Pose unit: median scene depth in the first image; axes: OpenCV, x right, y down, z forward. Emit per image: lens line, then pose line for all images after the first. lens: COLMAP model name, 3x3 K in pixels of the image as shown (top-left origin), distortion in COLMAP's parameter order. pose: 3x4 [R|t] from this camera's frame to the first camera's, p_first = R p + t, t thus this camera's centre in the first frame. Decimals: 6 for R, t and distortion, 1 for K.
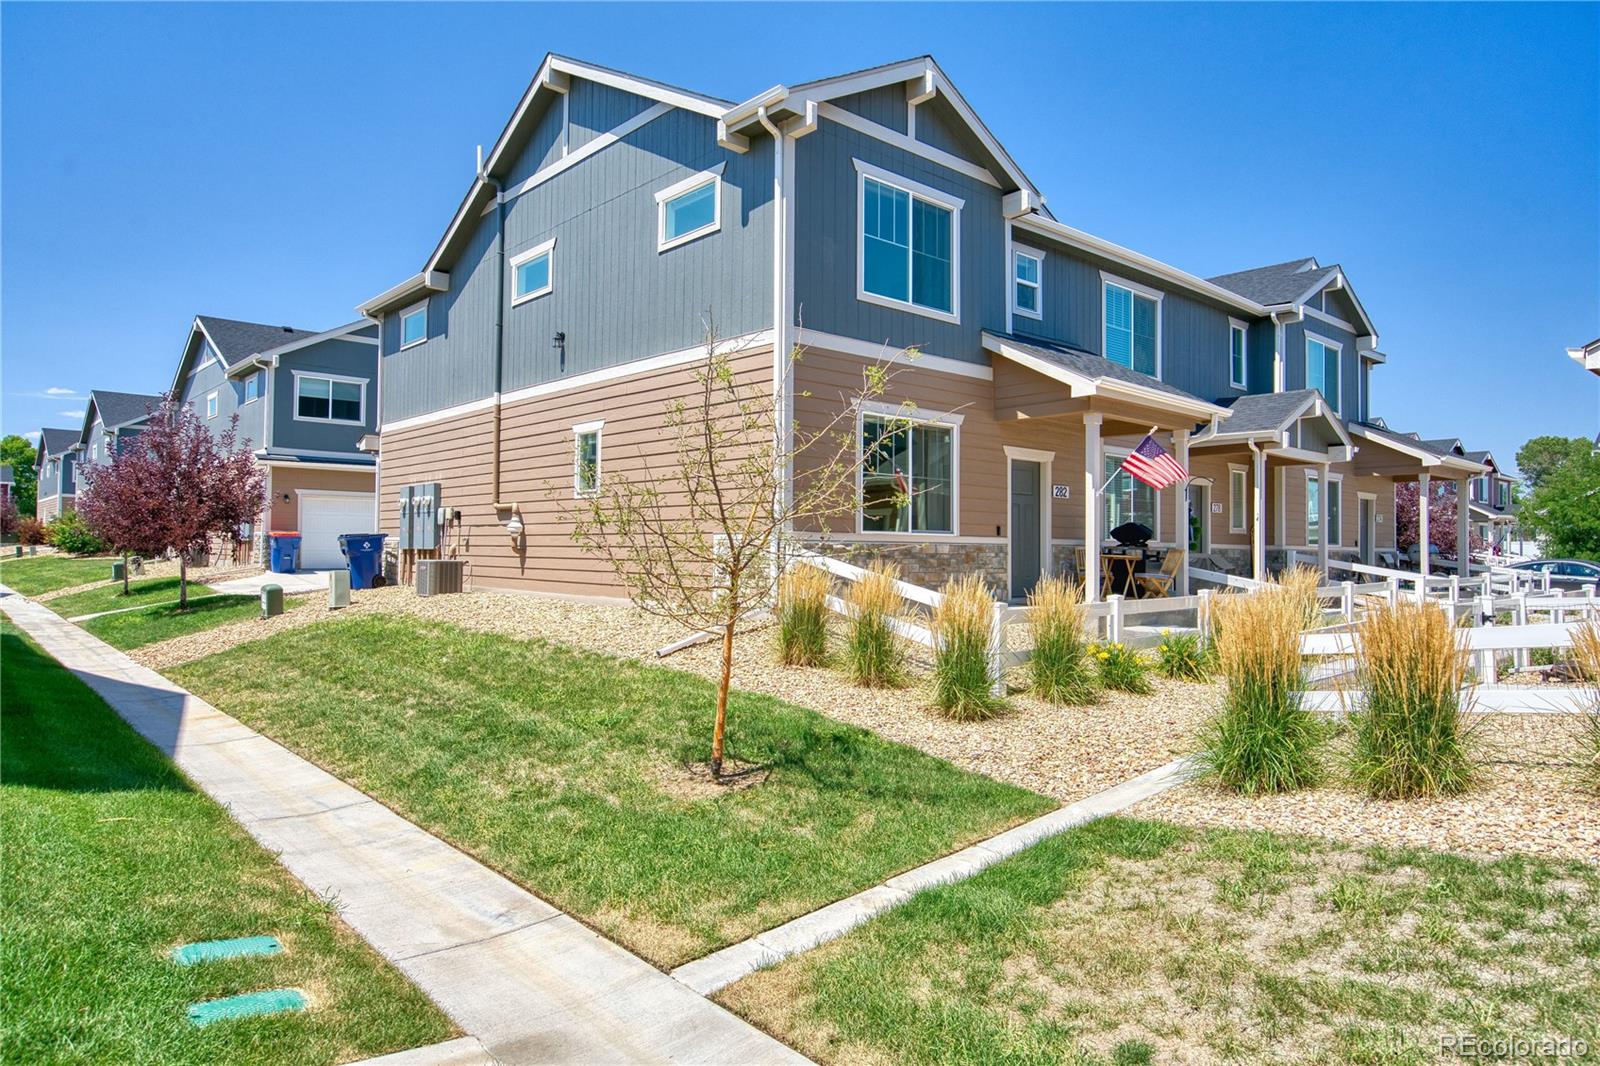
lens RADIAL K [[998.7, 0, 801.6], [0, 998.7, 530.0], [0, 0, 1]] dist [-0.004312, 0.001219]
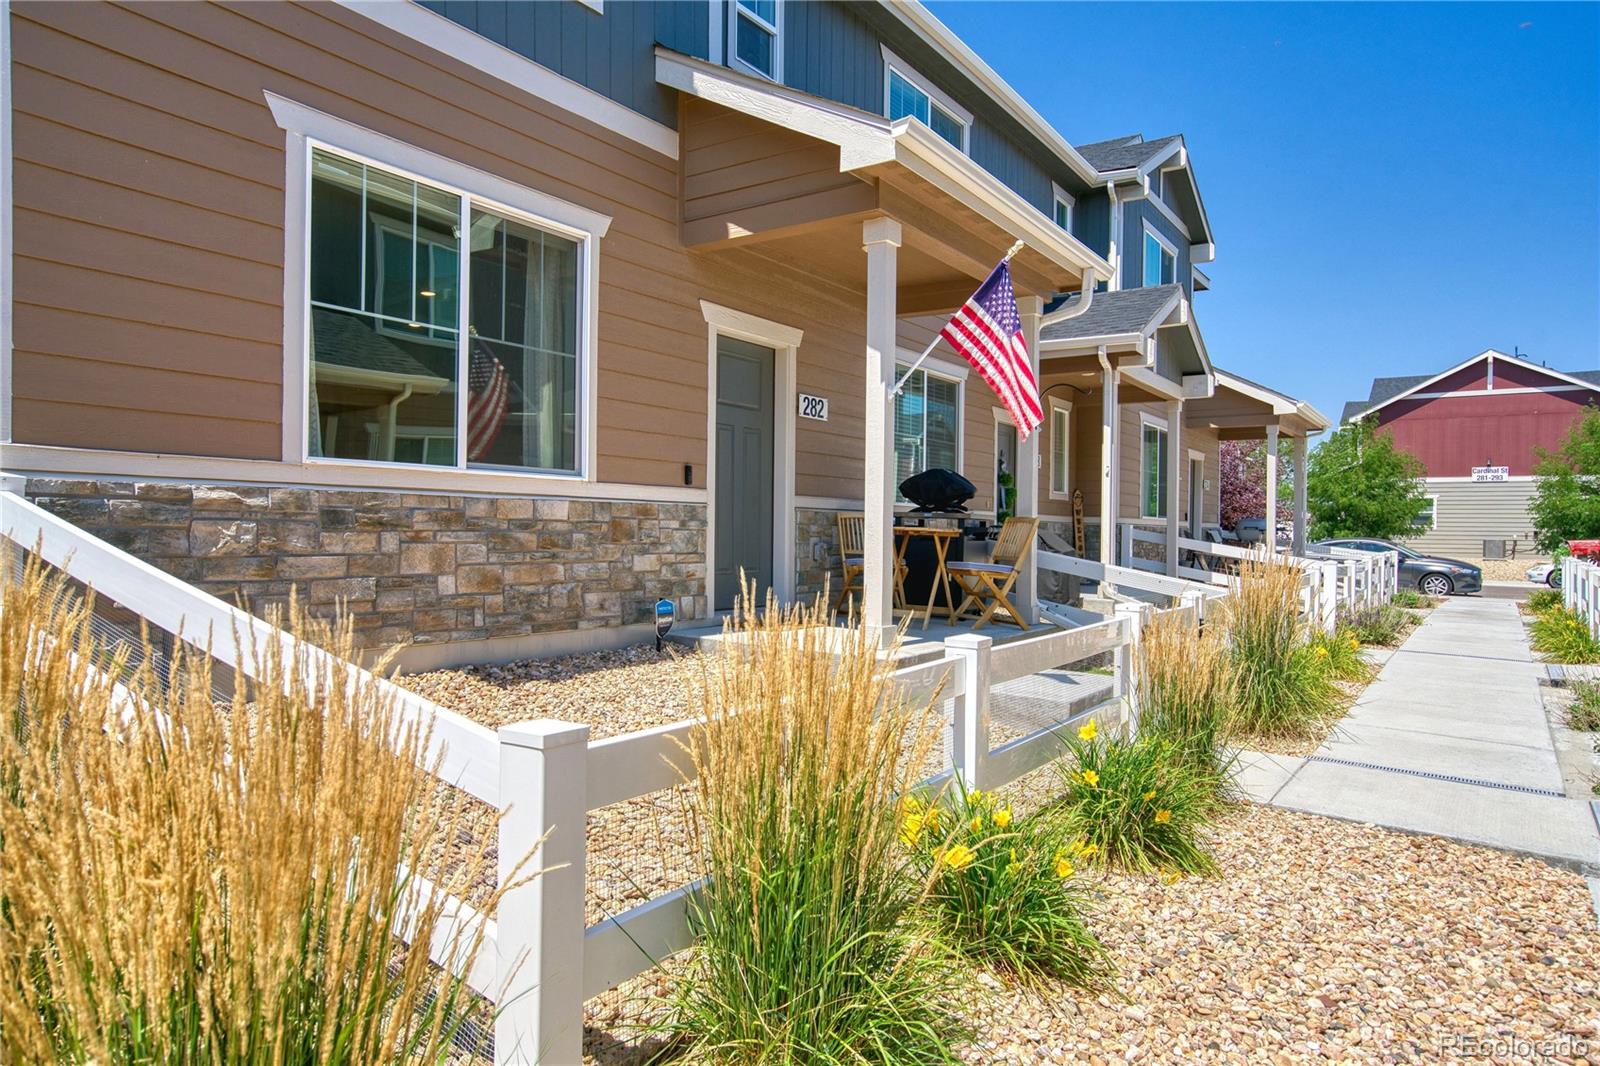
lens RADIAL K [[1017.0, 0, 799.5], [0, 1017.0, 532.5], [0, 0, 1]] dist [0.000486, 0.000110]
pose [[0.969931, 0.005589, 0.243317, 0.129119], [-0.012018, 0.999617, 0.024945, 0.015509], [-0.243084, -0.027120, 0.969626, 0.505331]]
